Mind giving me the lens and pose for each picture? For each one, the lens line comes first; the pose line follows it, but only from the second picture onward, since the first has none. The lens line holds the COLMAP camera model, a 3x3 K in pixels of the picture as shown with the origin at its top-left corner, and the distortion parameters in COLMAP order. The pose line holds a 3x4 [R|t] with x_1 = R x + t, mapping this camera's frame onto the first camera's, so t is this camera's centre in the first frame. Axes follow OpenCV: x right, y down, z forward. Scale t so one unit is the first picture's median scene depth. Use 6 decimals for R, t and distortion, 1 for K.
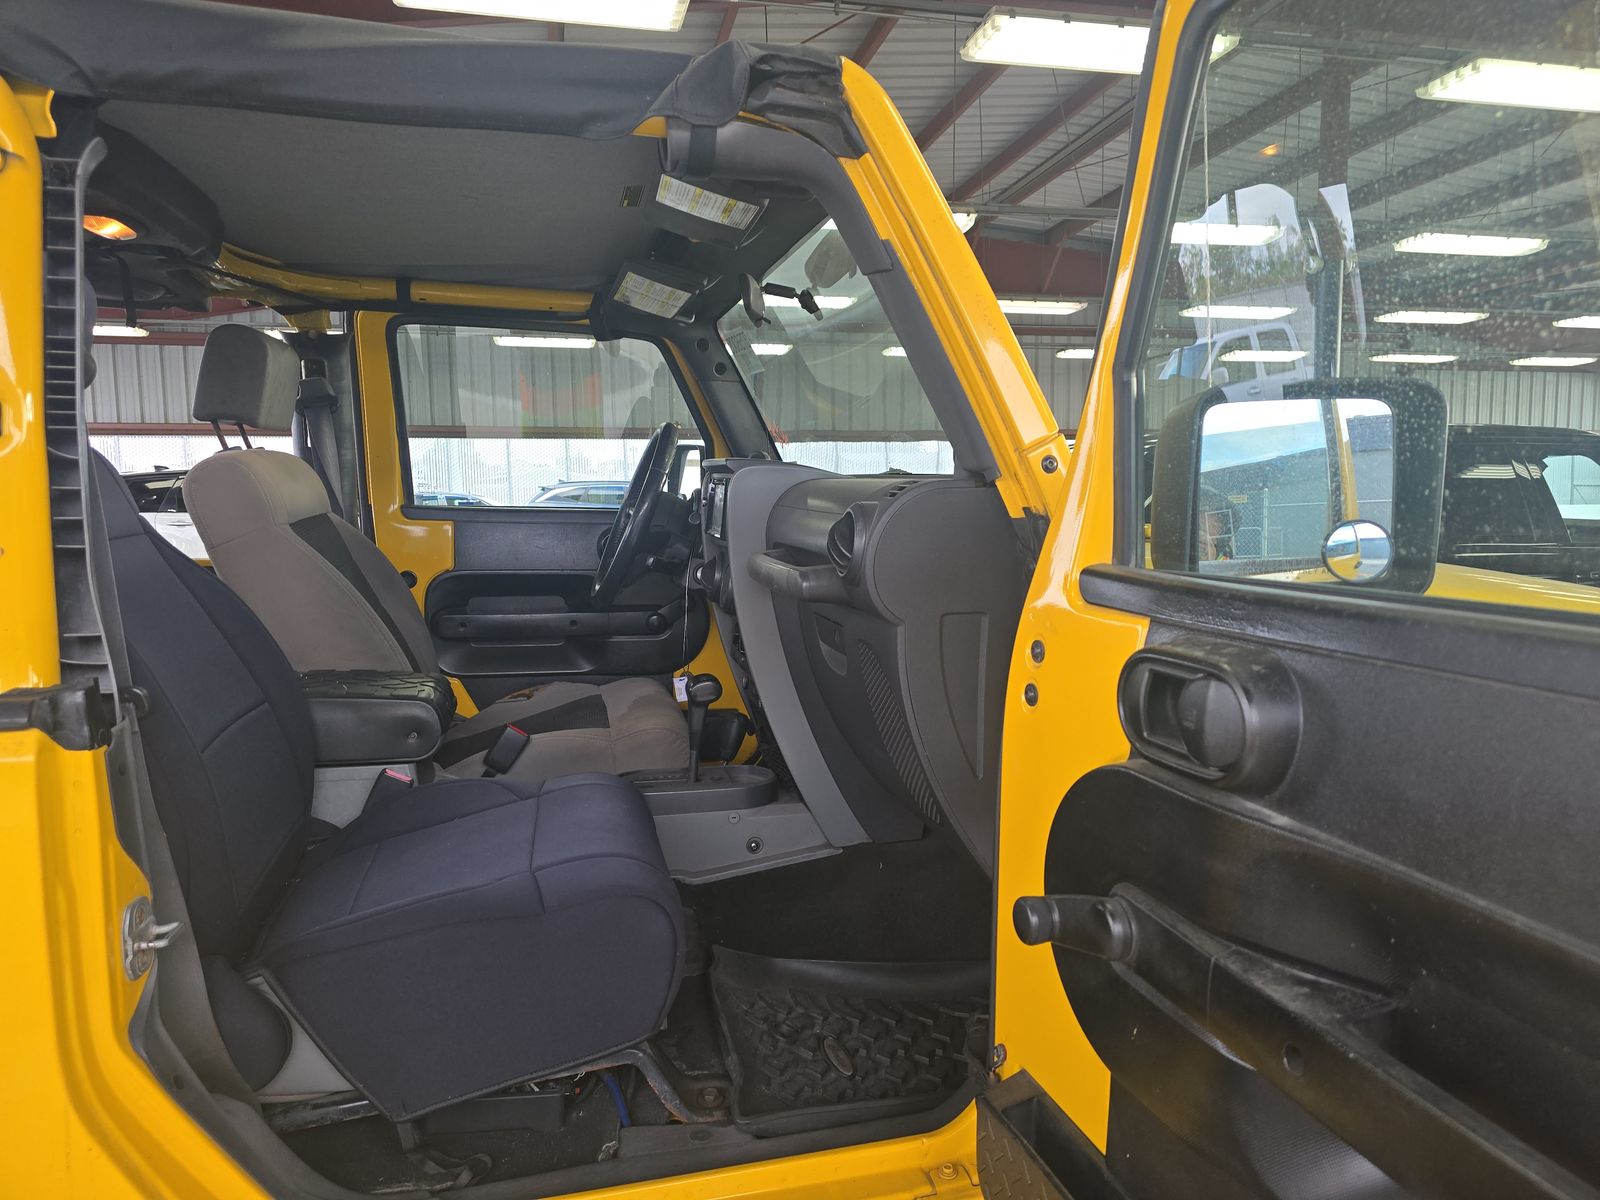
lens RADIAL K [[1069.7, 0, 798.7], [0, 1069.7, 600.7], [0, 0, 1]] dist [0.041202, -0.029324]
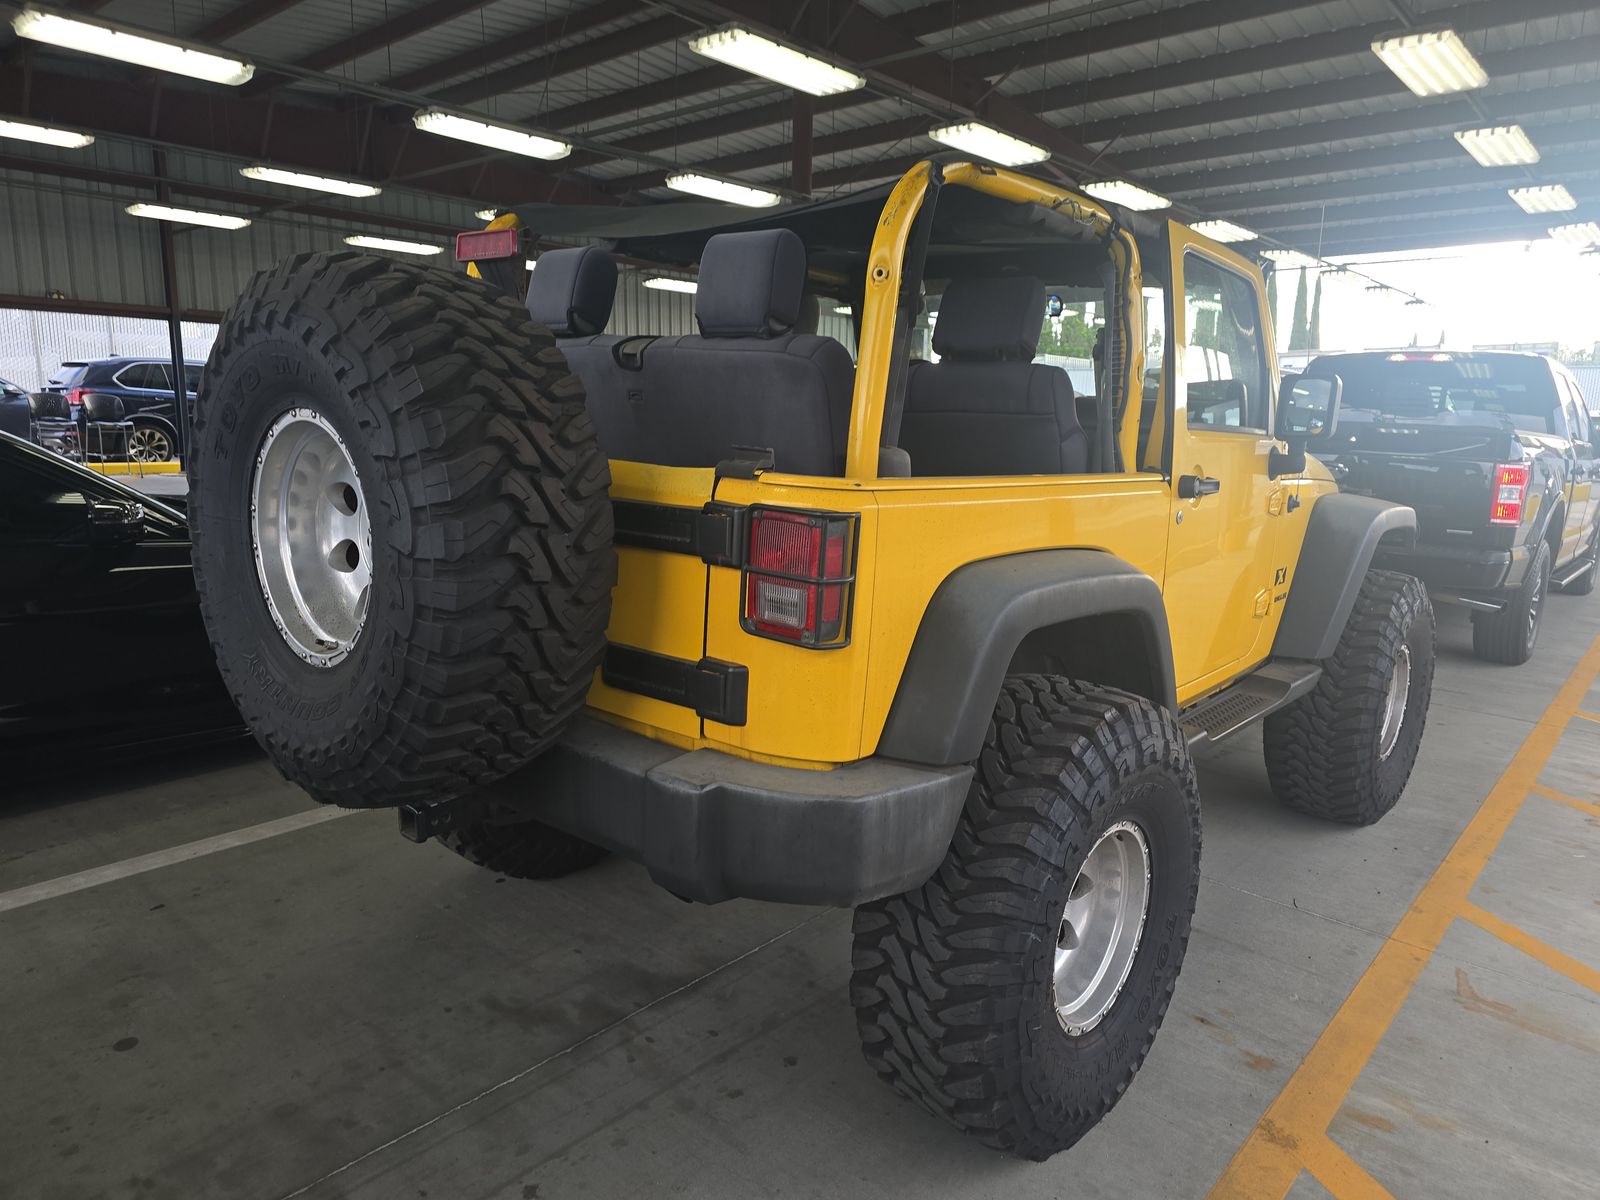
lens RADIAL K [[1069.7, 0, 800.5], [0, 1069.7, 590.0], [0, 0, 1]] dist [0.041202, -0.029324]
pose [[0.805173, -0.072384, 0.588606, -0.159033], [0.024477, 0.995734, 0.088968, 0.004238], [-0.592535, -0.057227, 0.803510, -0.034772]]
